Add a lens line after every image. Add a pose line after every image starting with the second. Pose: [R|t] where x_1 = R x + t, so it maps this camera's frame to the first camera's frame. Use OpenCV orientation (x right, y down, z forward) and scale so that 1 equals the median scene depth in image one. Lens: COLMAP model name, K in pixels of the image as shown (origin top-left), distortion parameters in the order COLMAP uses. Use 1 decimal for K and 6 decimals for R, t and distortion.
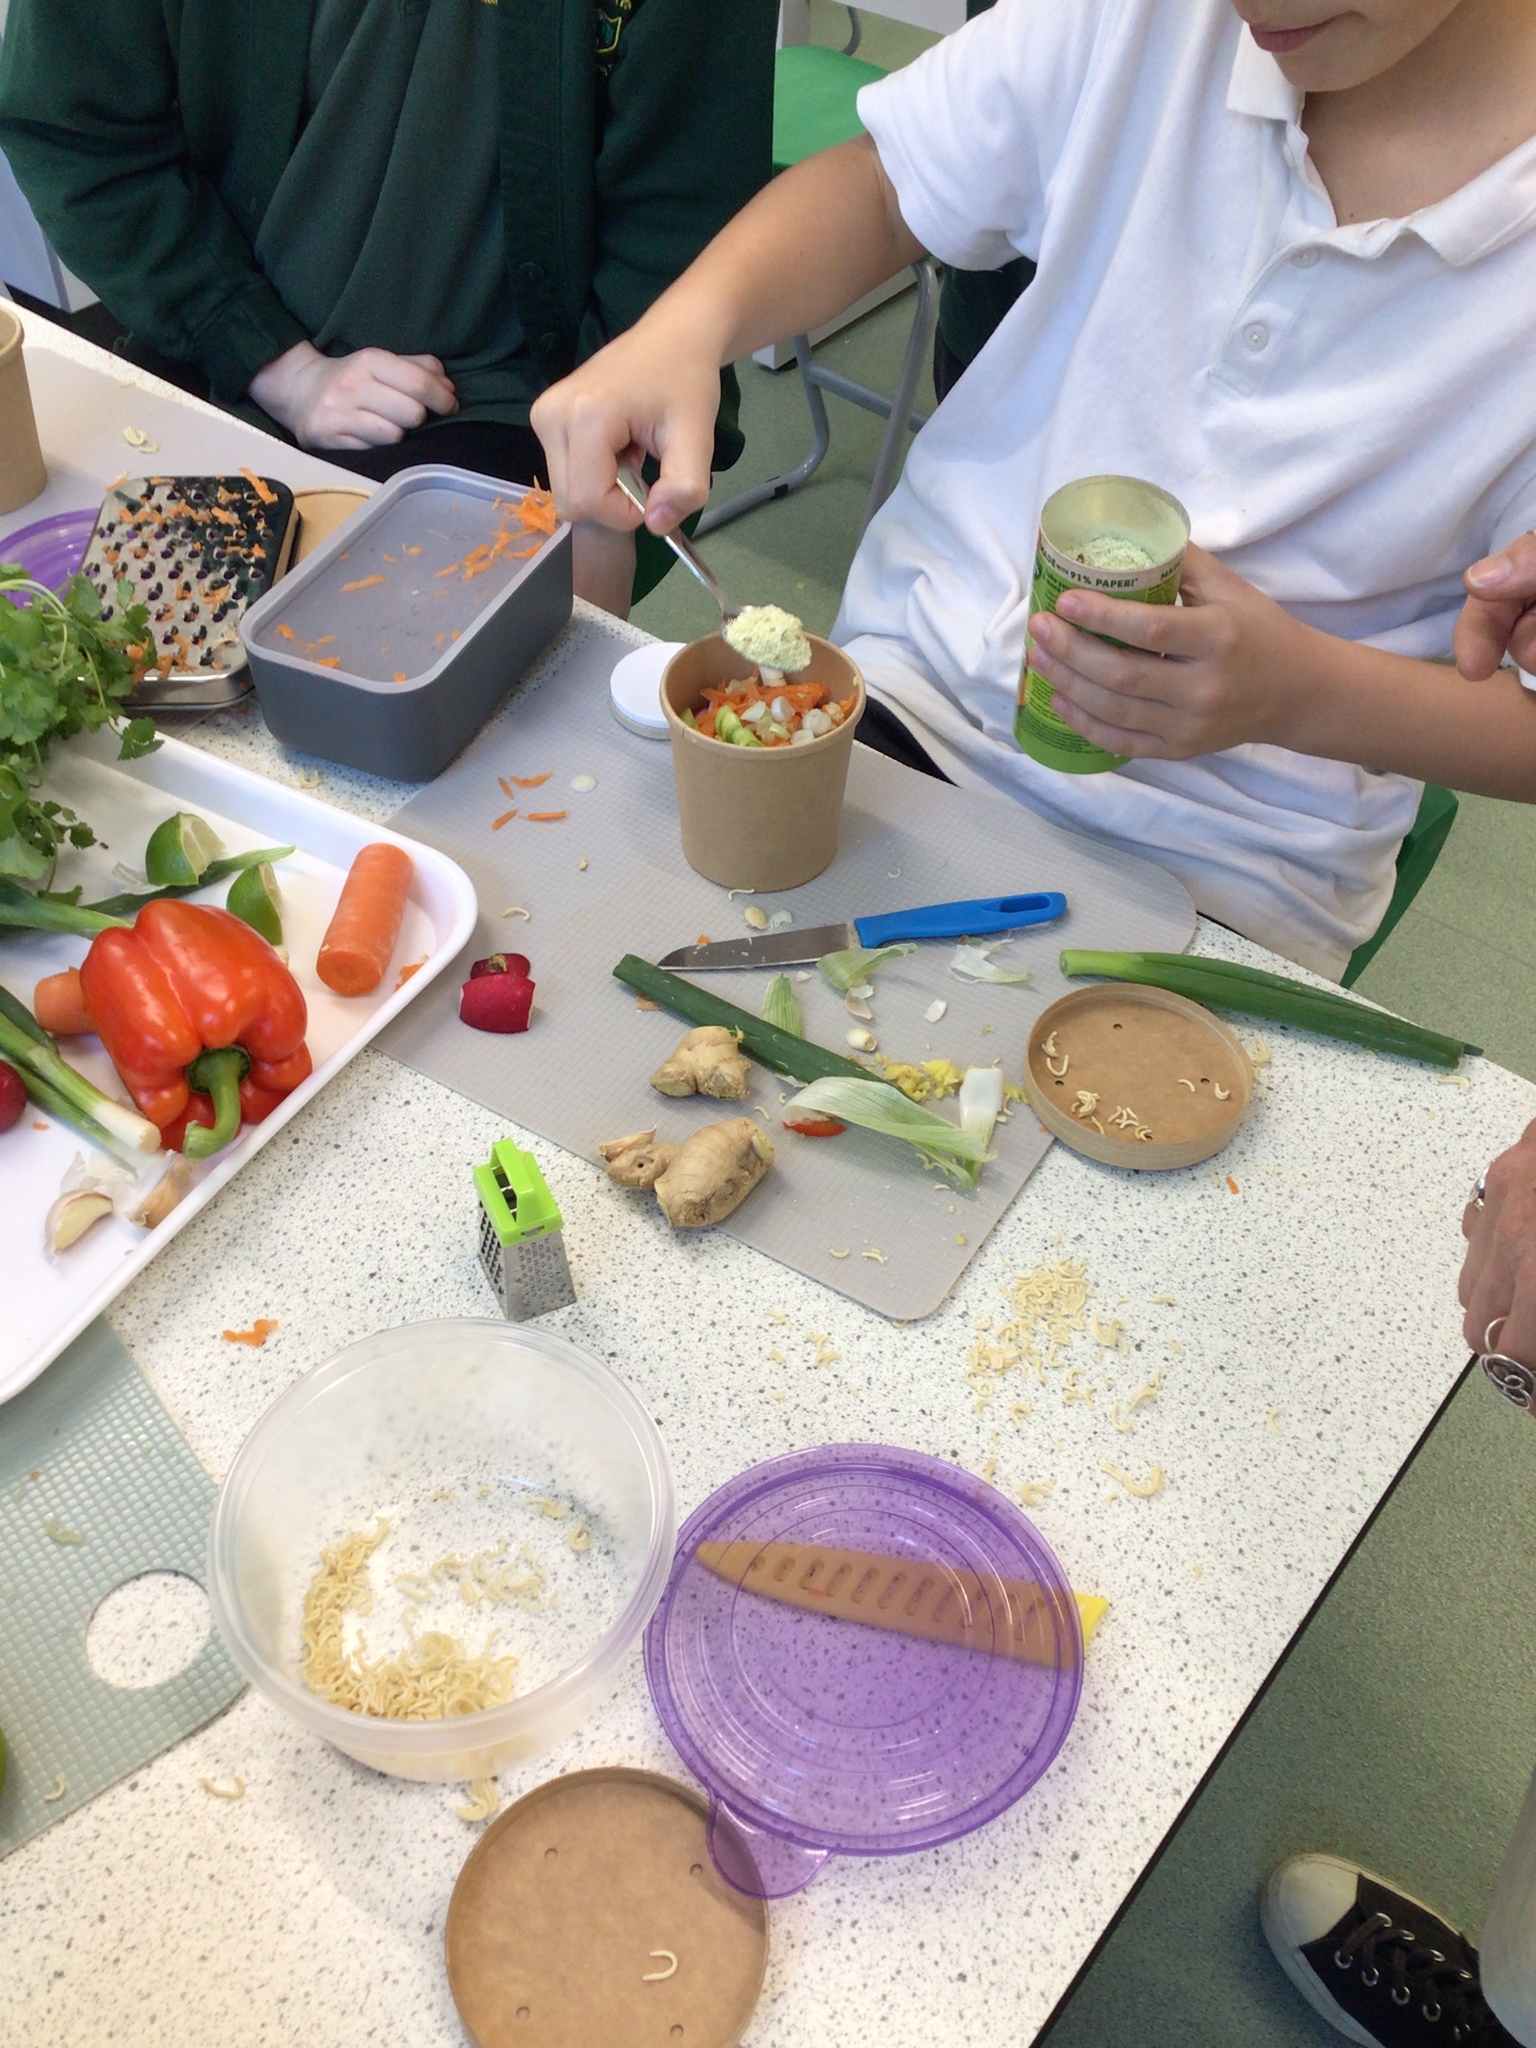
lens RADIAL K [[1828.3, 0, 773.1], [0, 1828.3, 1028.6], [0, 0, 1]] dist [0.004506, -0.044842]
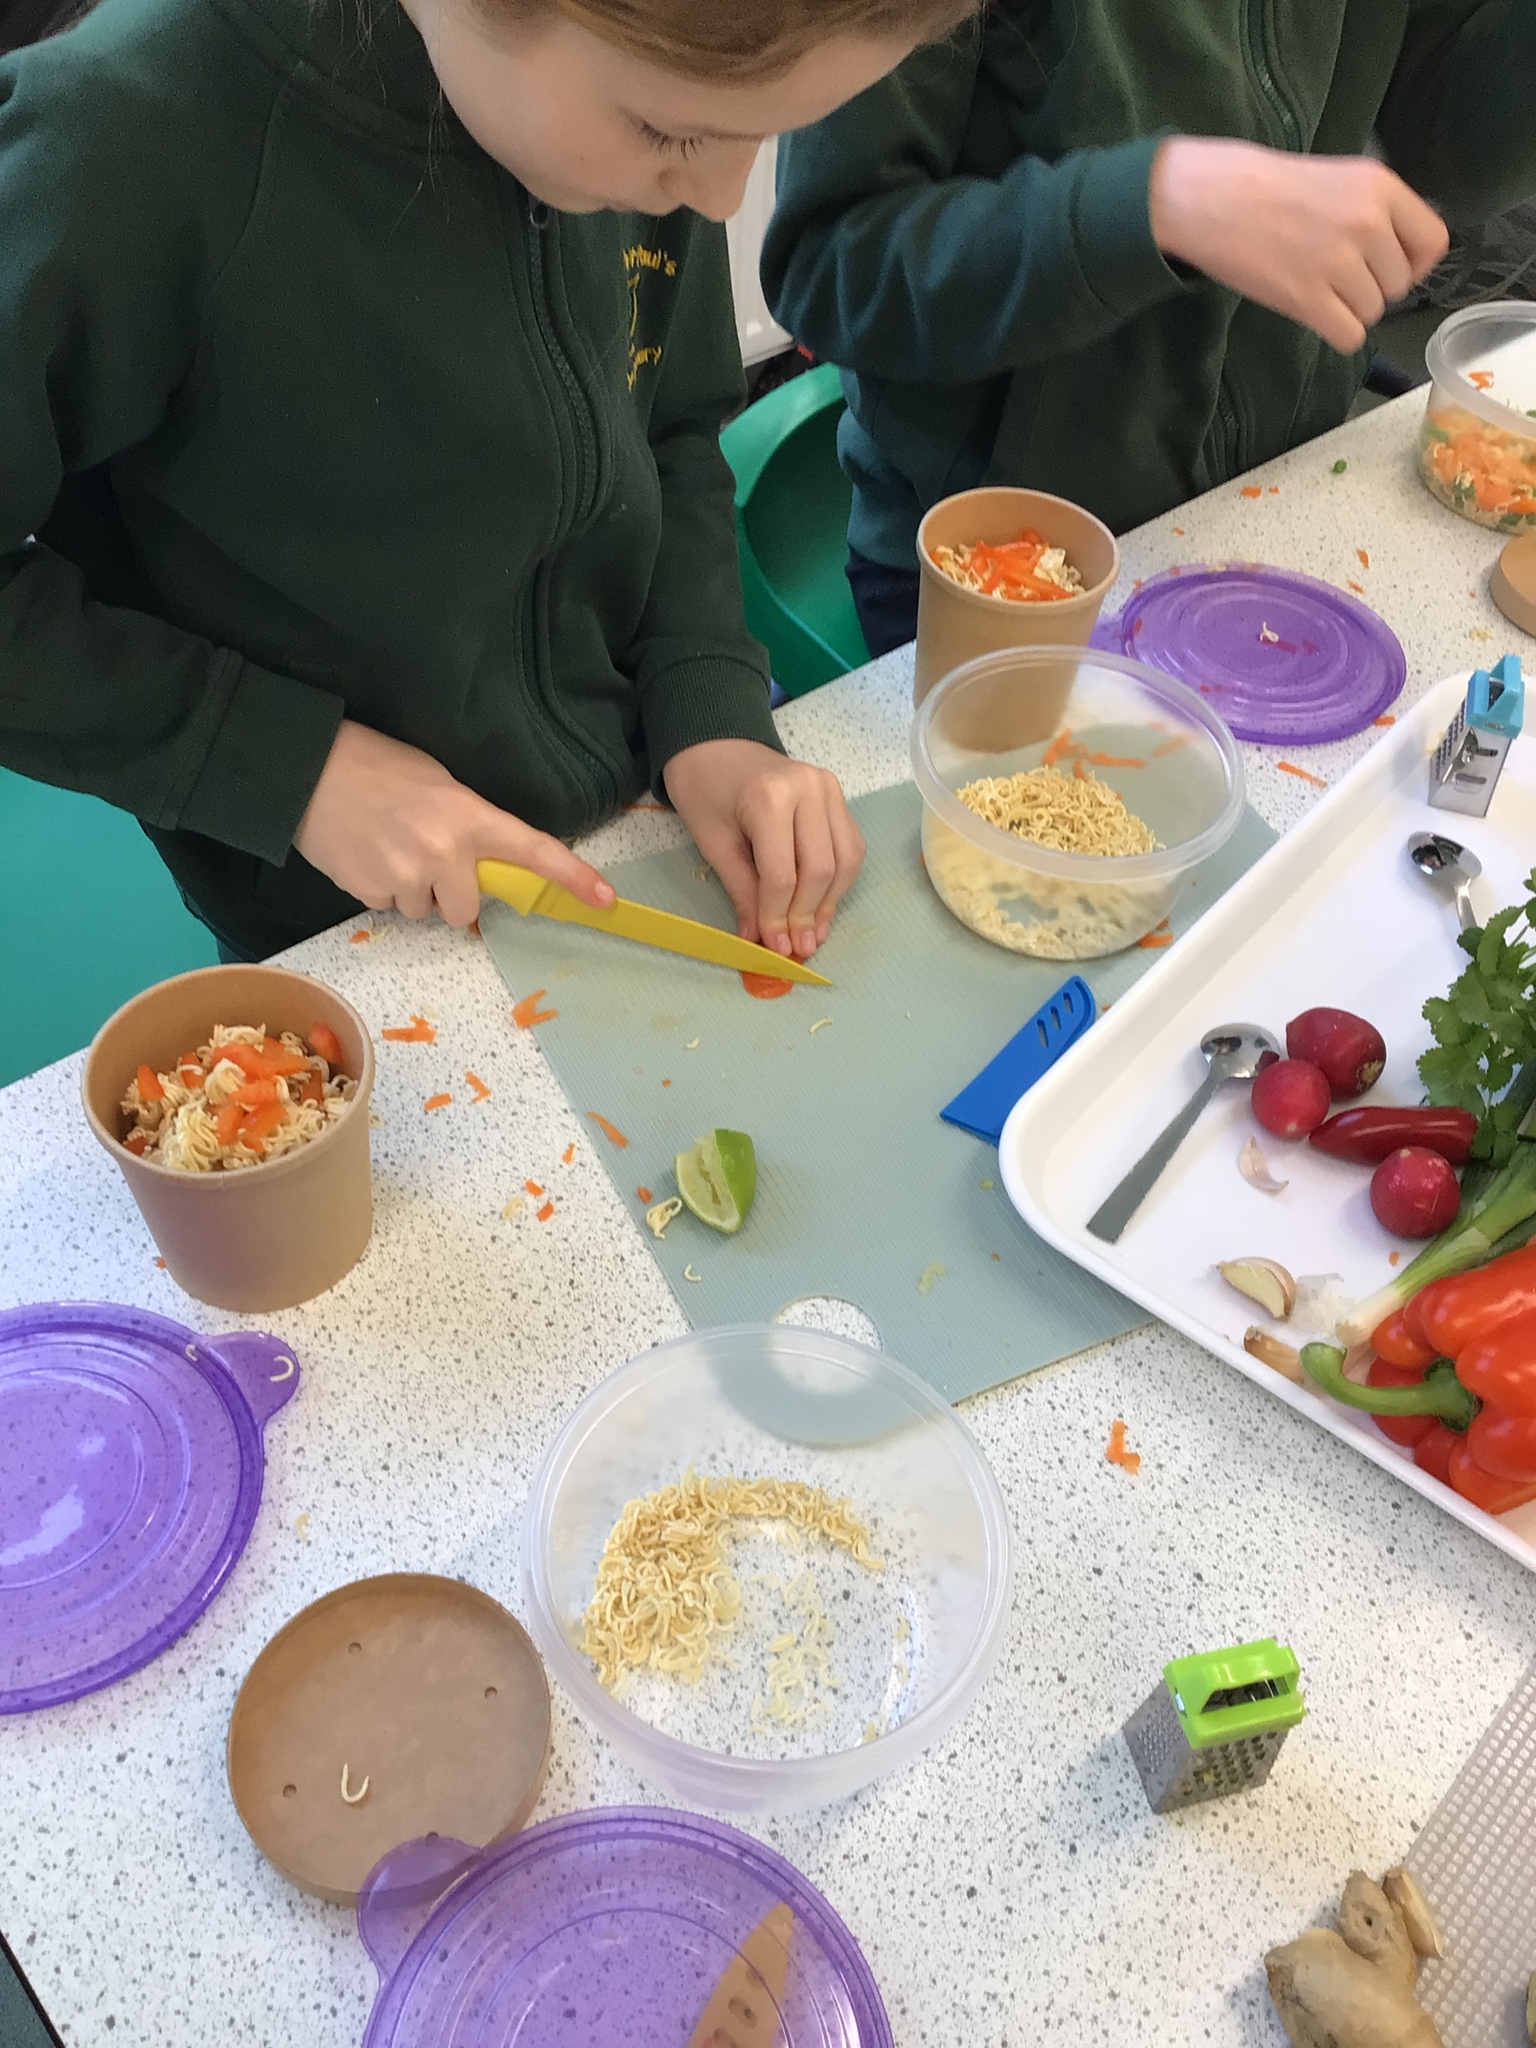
lens RADIAL K [[1828.3, 0, 774.4], [0, 1828.3, 1016.2], [0, 0, 1]] dist [0.004506, -0.044842]
pose [[-0.191186, 0.690212, -0.697893, 0.236624], [-0.762247, 0.343555, 0.548589, -0.276350], [0.618408, 0.636849, 0.460429, 0.329377]]
